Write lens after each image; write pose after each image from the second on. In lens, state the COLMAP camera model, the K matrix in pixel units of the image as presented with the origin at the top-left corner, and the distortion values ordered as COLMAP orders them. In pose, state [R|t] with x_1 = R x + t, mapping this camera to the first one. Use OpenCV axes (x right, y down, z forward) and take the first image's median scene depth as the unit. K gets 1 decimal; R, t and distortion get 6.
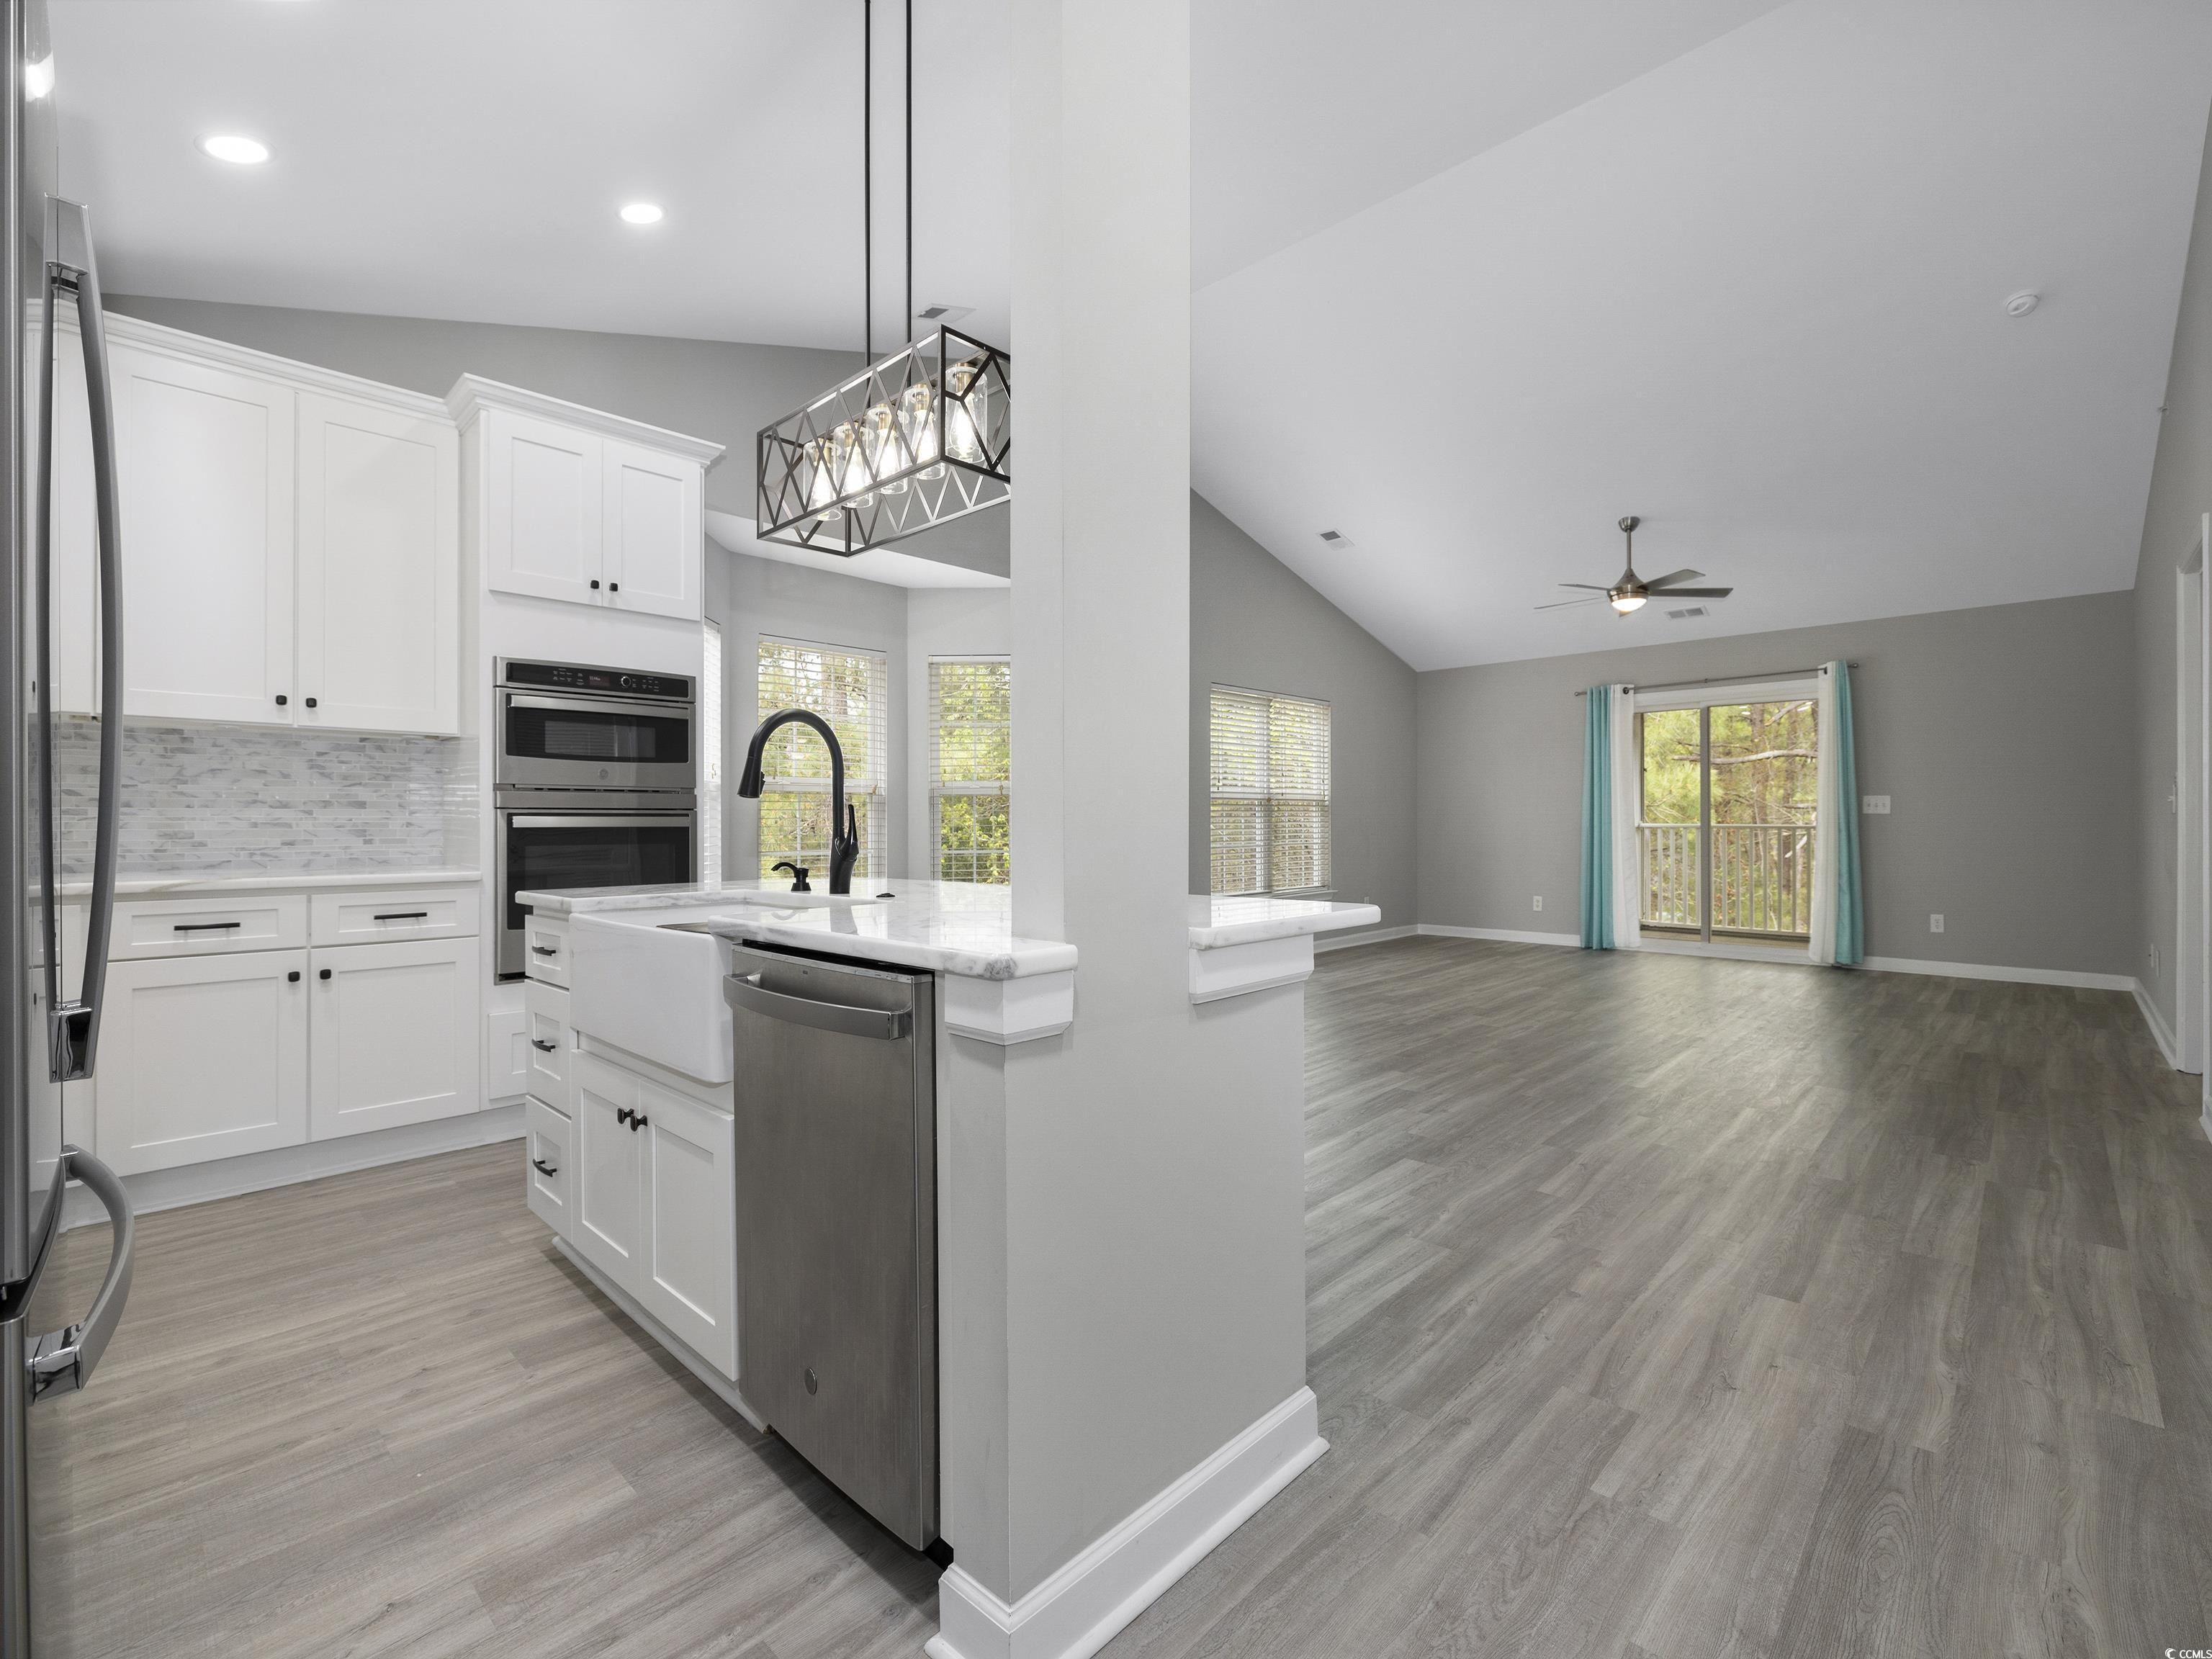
lens RADIAL K [[972.9, 0, 1113.5], [0, 972.9, 819.0], [0, 0, 1]] dist [-0.008543, 0.002780]
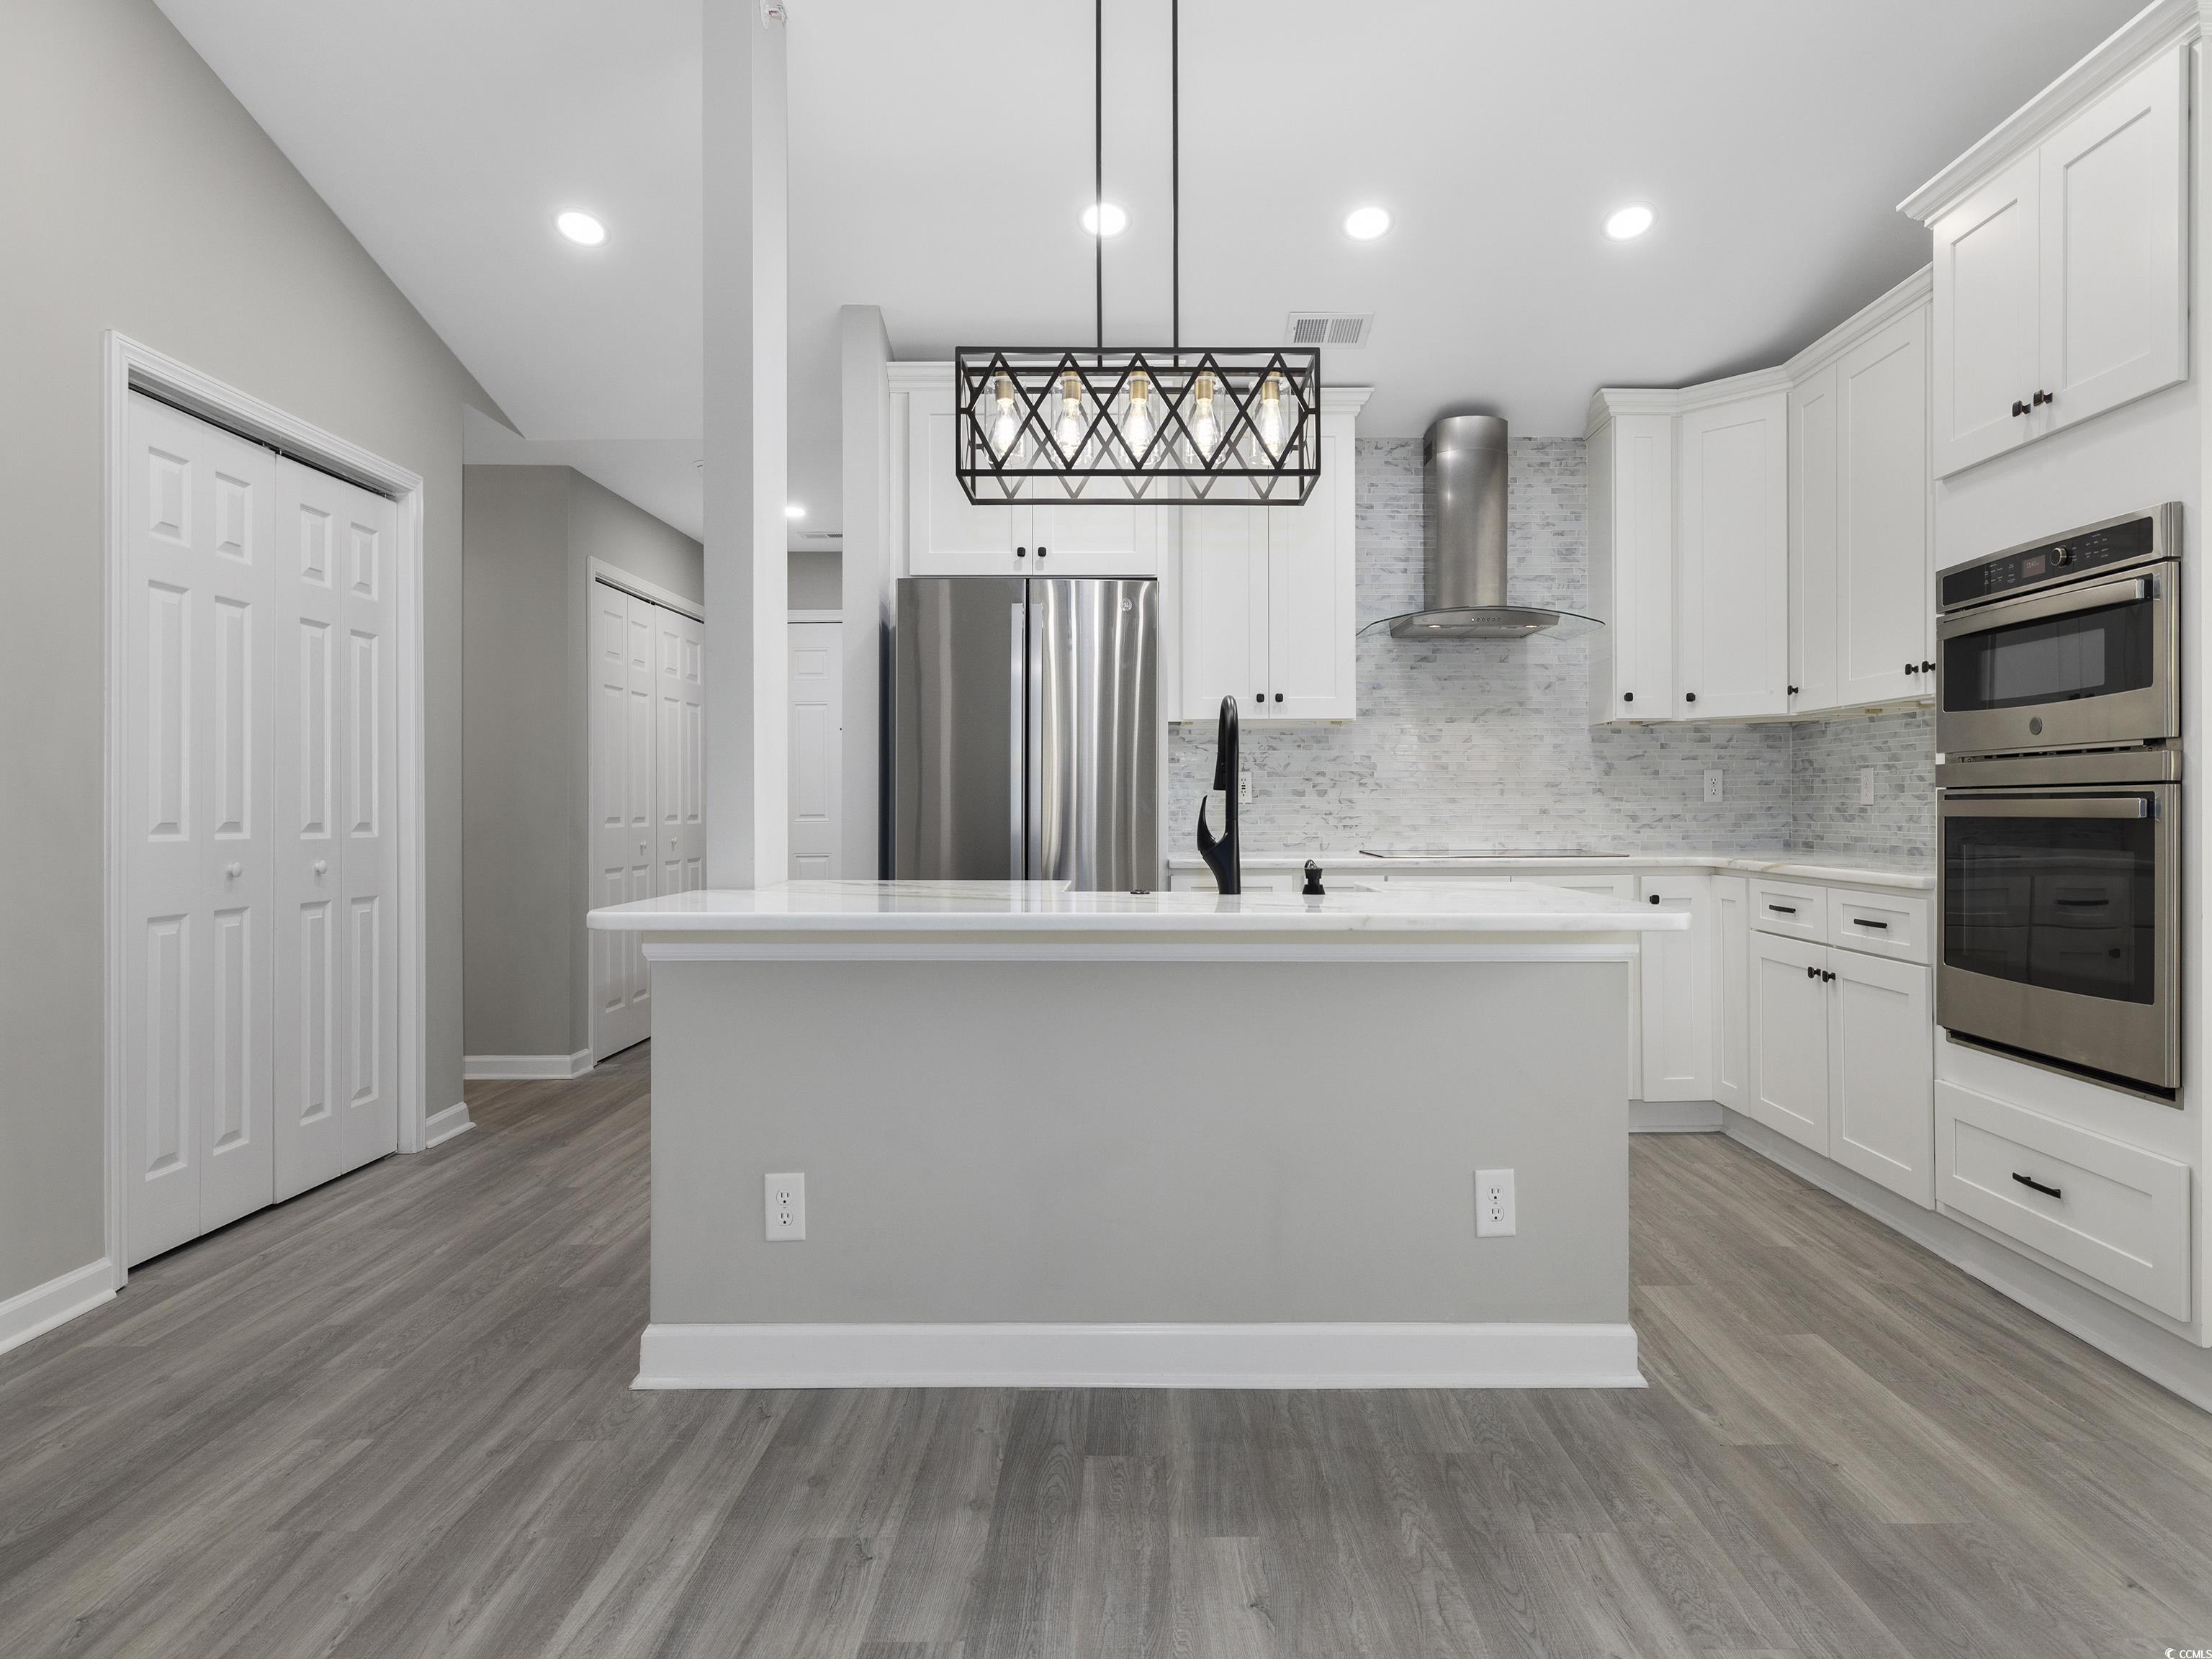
lens RADIAL K [[1252.8, 0, 1152.8], [0, 1252.8, 801.0], [0, 0, 1]] dist [0.001032, -0.000857]
pose [[-0.714690, 0.002164, -0.699438, 0.404830], [0.009250, 0.999937, -0.006358, -0.001748], [0.699380, -0.011014, -0.714665, 1.248377]]
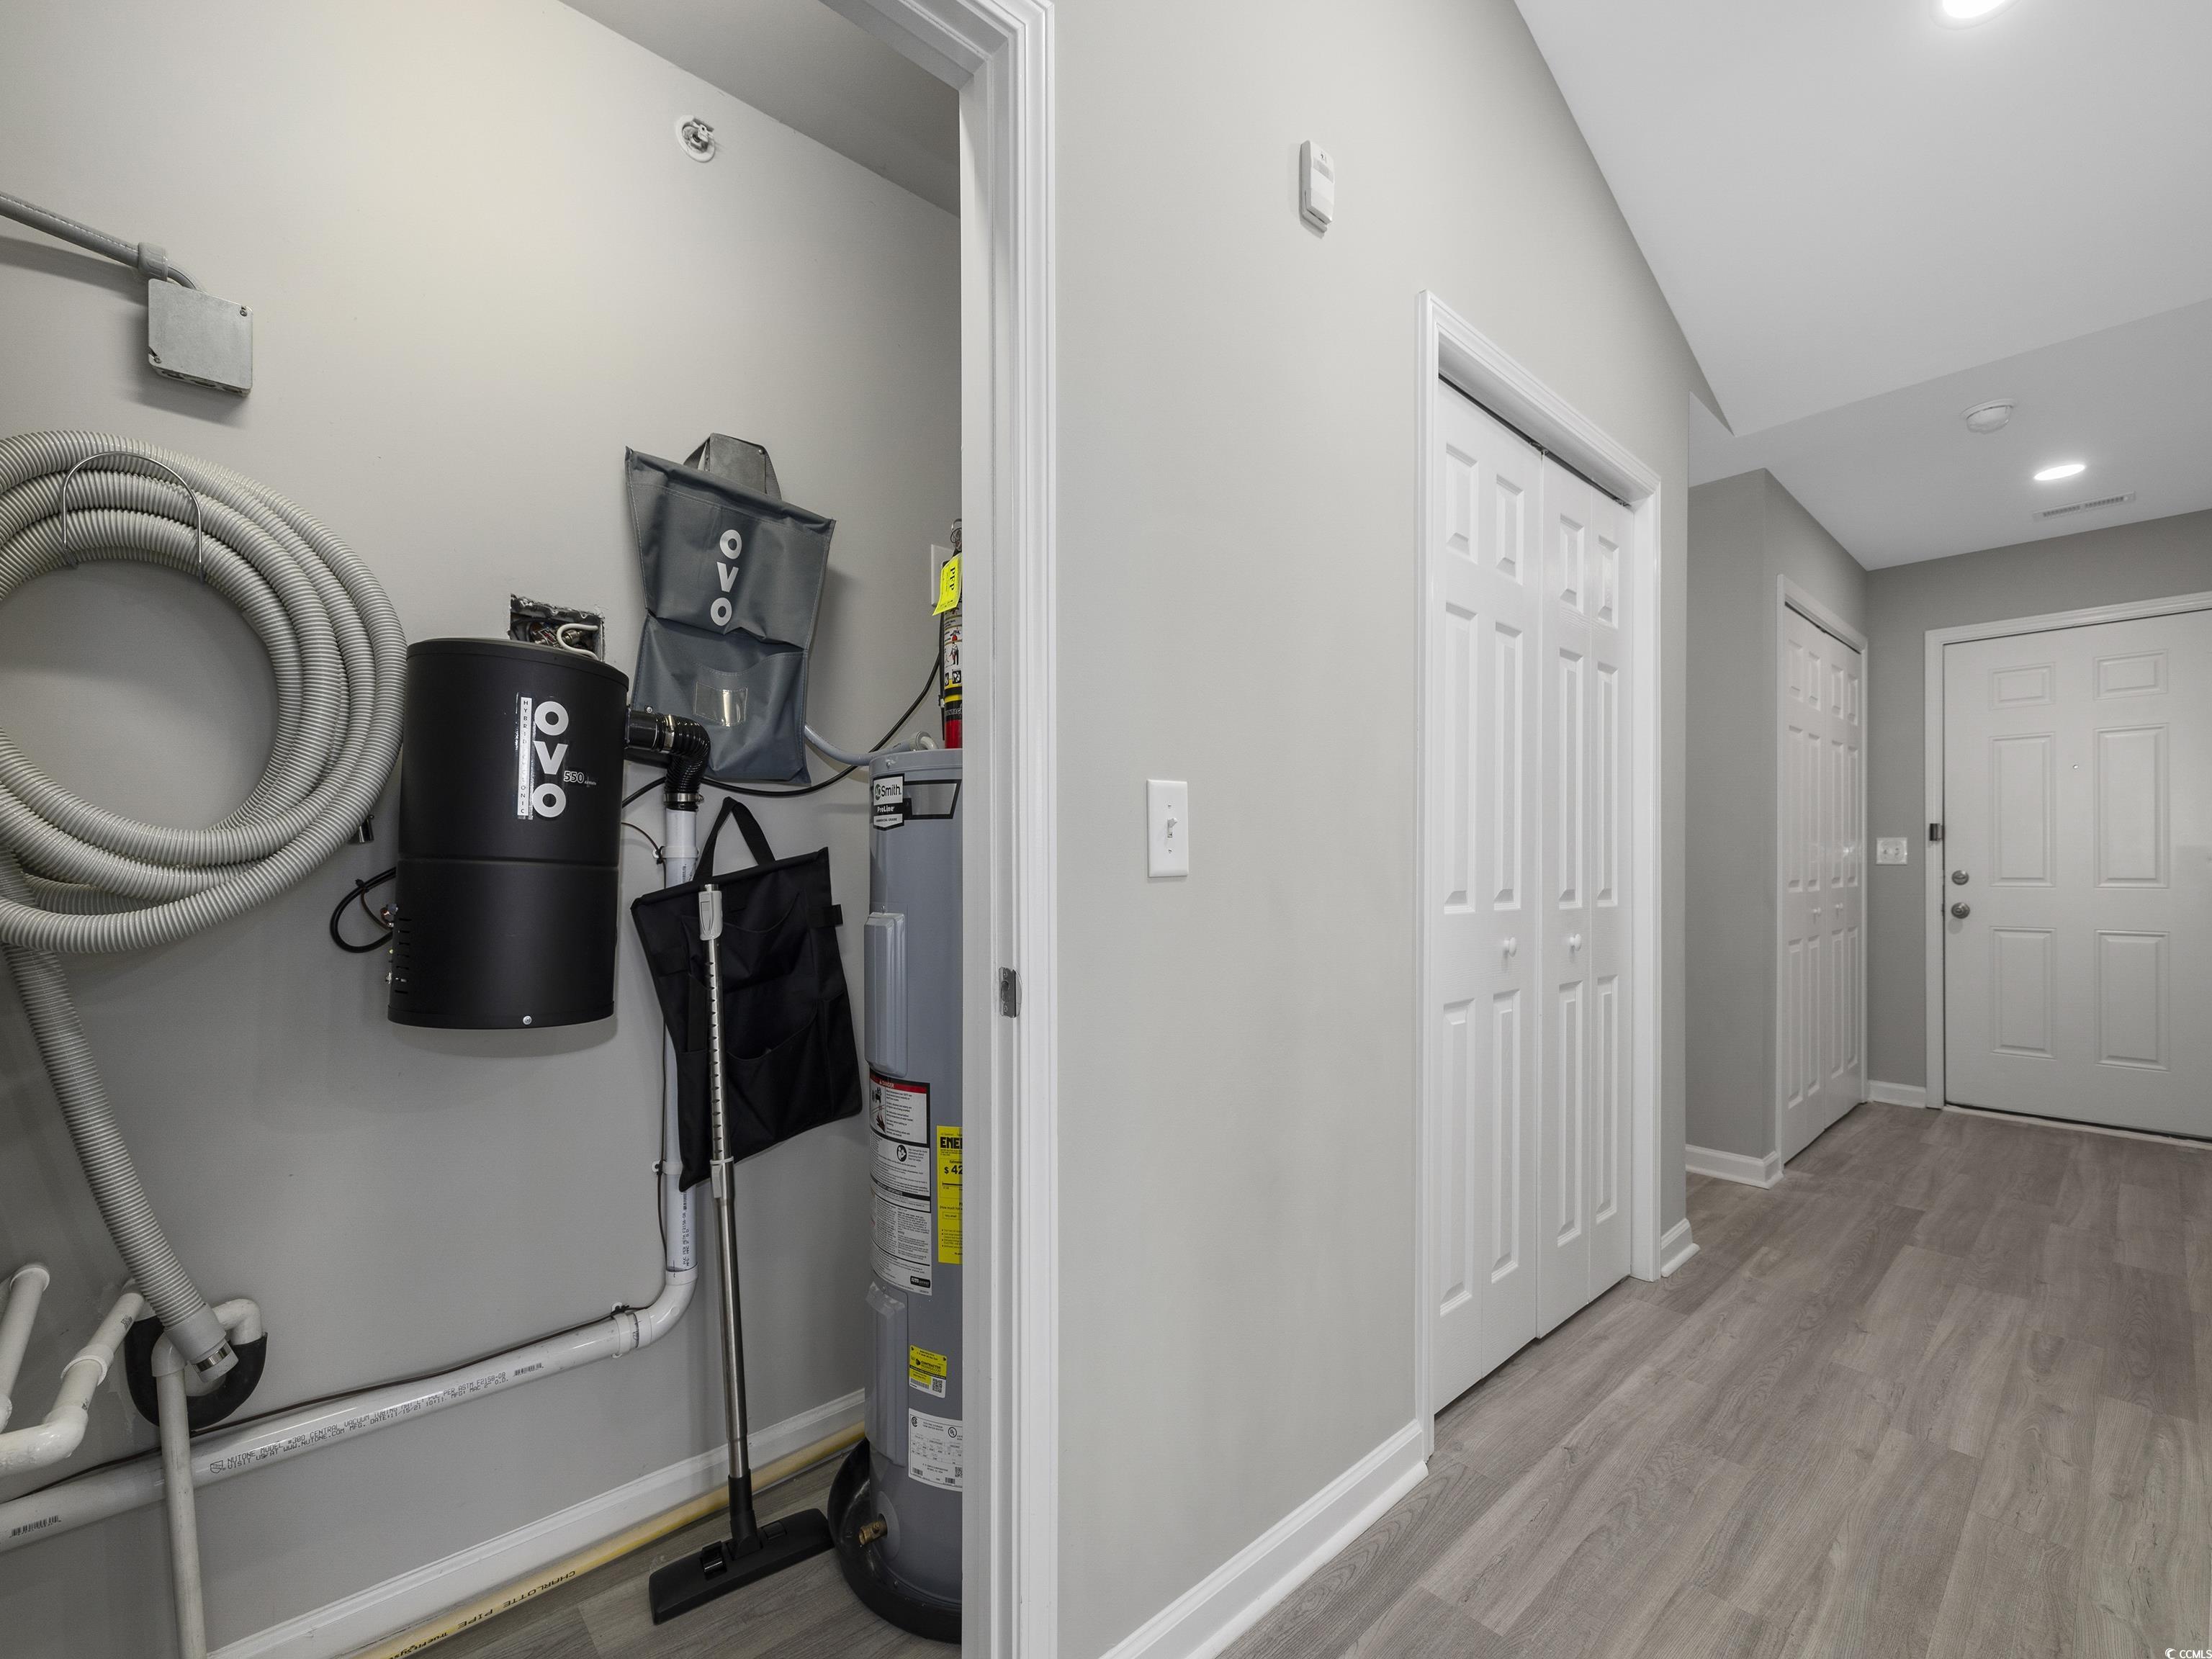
lens RADIAL K [[932.5, 0, 1114.7], [0, 932.5, 869.1], [0, 0, 1]] dist [0.001864, -0.000246]
pose [[-0.997236, 0.000630, 0.074298, 0.448067], [0.000871, 0.999994, 0.003221, -0.014274], [-0.074295, 0.003277, -0.997231, 0.672837]]
